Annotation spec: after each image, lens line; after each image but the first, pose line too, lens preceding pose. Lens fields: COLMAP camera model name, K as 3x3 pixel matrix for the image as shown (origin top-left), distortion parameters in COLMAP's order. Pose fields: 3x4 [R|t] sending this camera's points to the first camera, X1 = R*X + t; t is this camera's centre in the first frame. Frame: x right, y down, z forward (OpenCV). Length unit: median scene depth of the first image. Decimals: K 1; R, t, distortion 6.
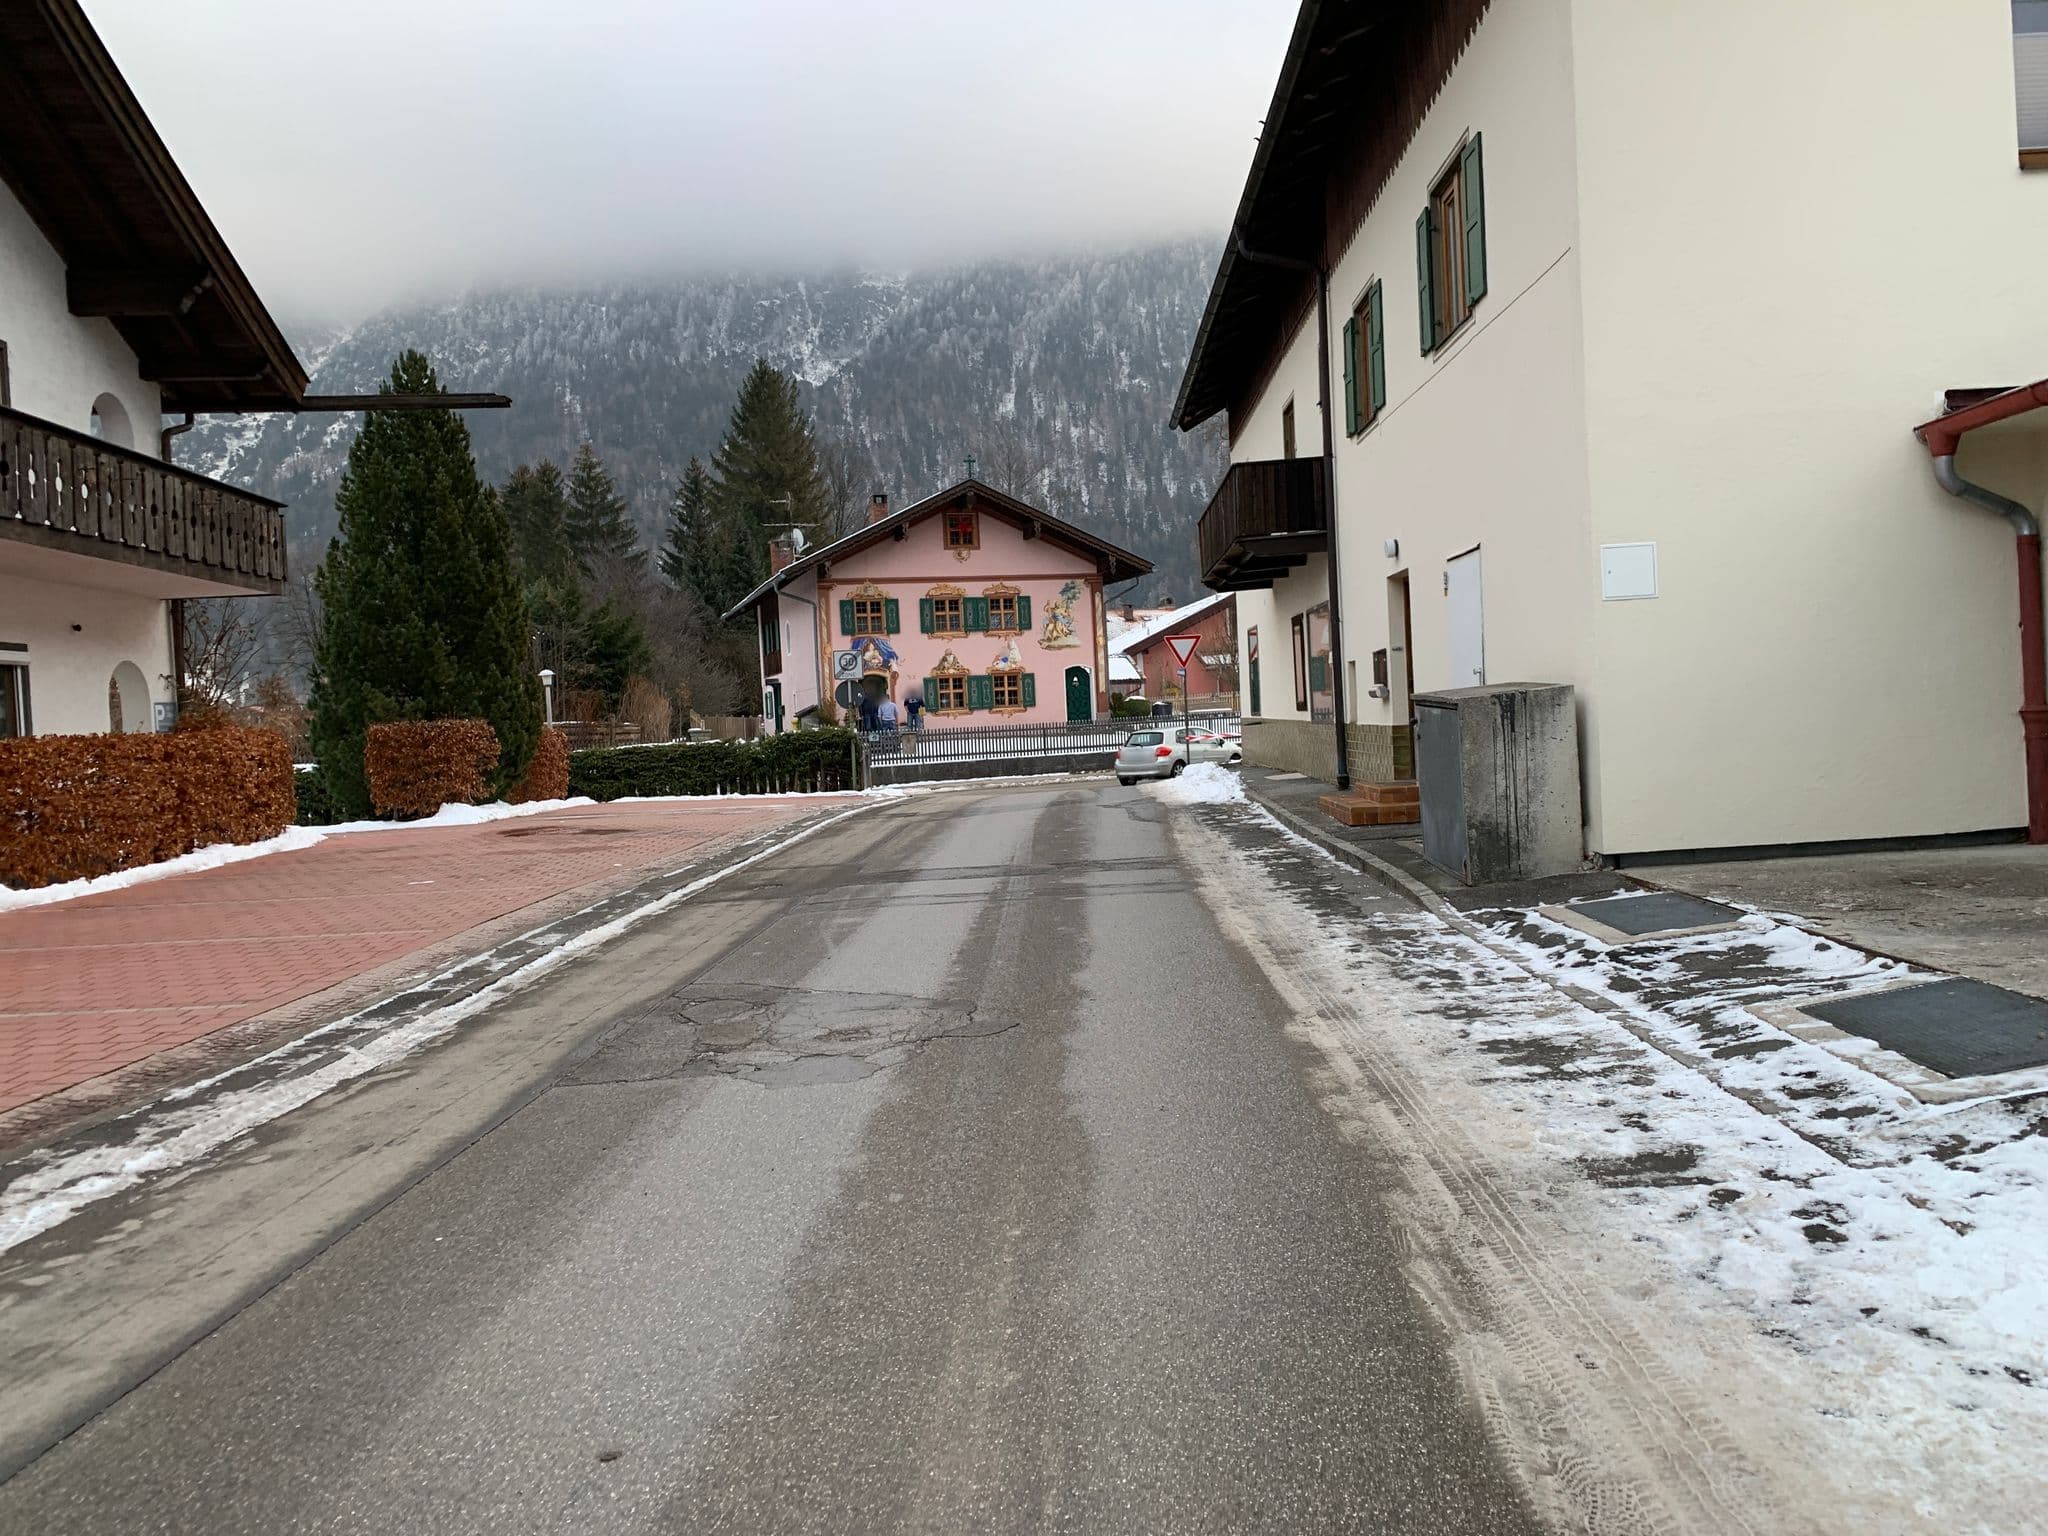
lens RADIAL K [[1632.1, 0, 1074.9], [0, 1632.1, 774.0], [0, 0, 1]] dist [0.016584, -0.002219]
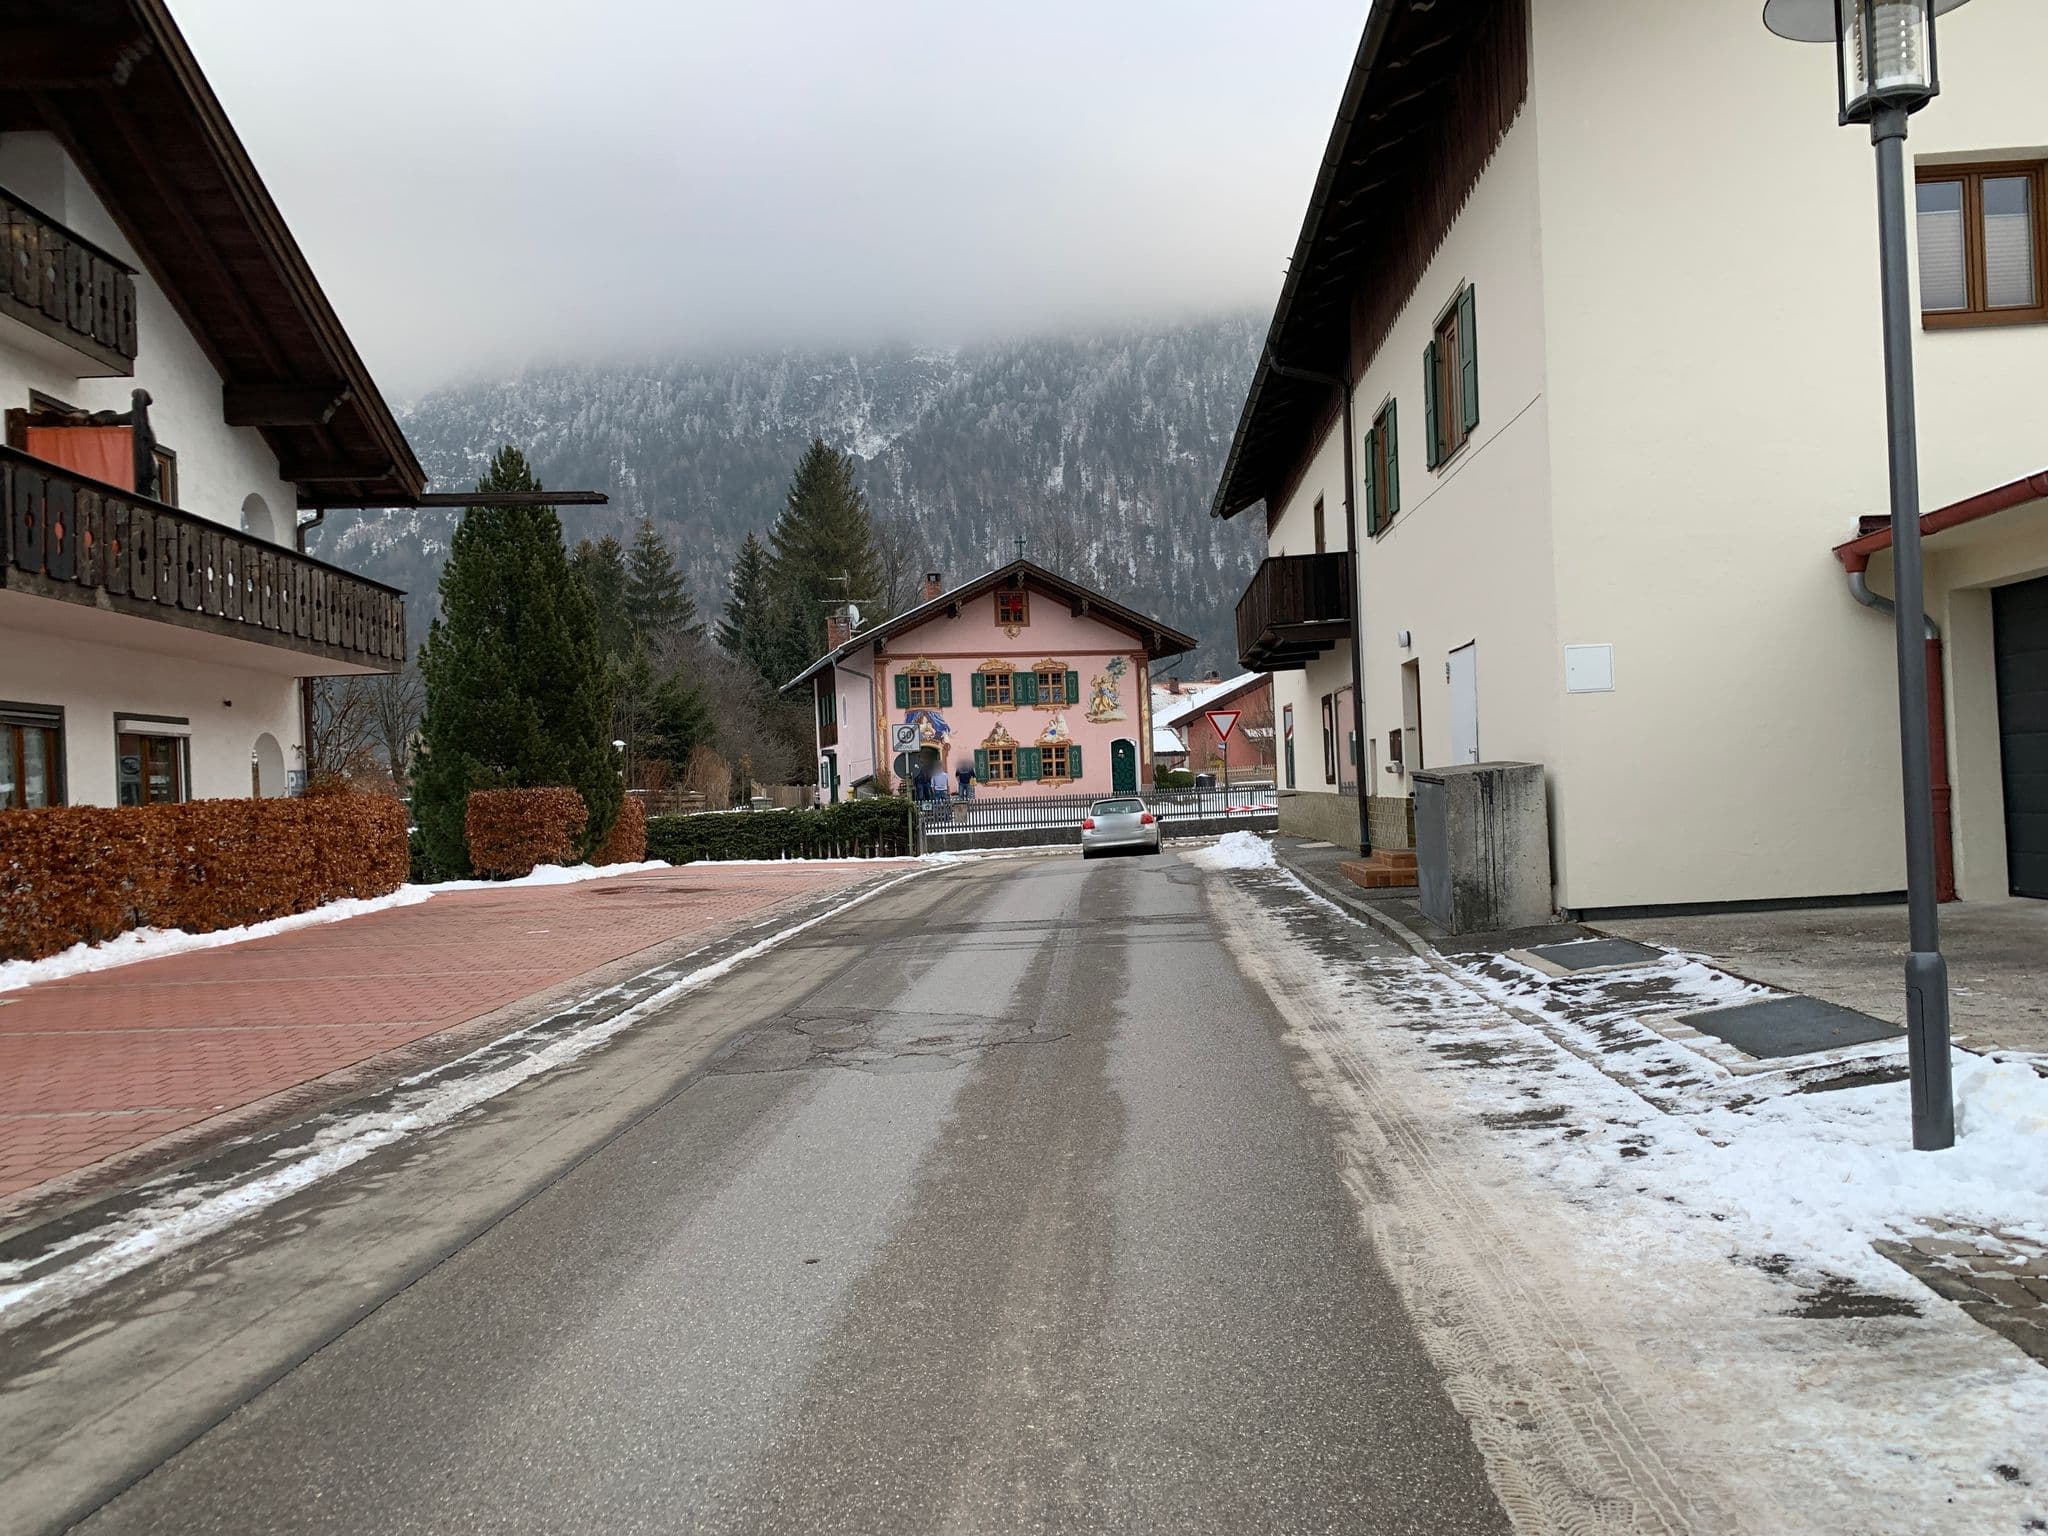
lens RADIAL K [[1632.1, 0, 1074.9], [0, 1632.1, 774.0], [0, 0, 1]] dist [0.016584, -0.002219]
pose [[0.999583, 0.006041, -0.028223, 0.001627], [-0.007263, 0.999032, -0.043395, 0.004031], [0.027934, 0.043582, 0.998659, -0.123392]]
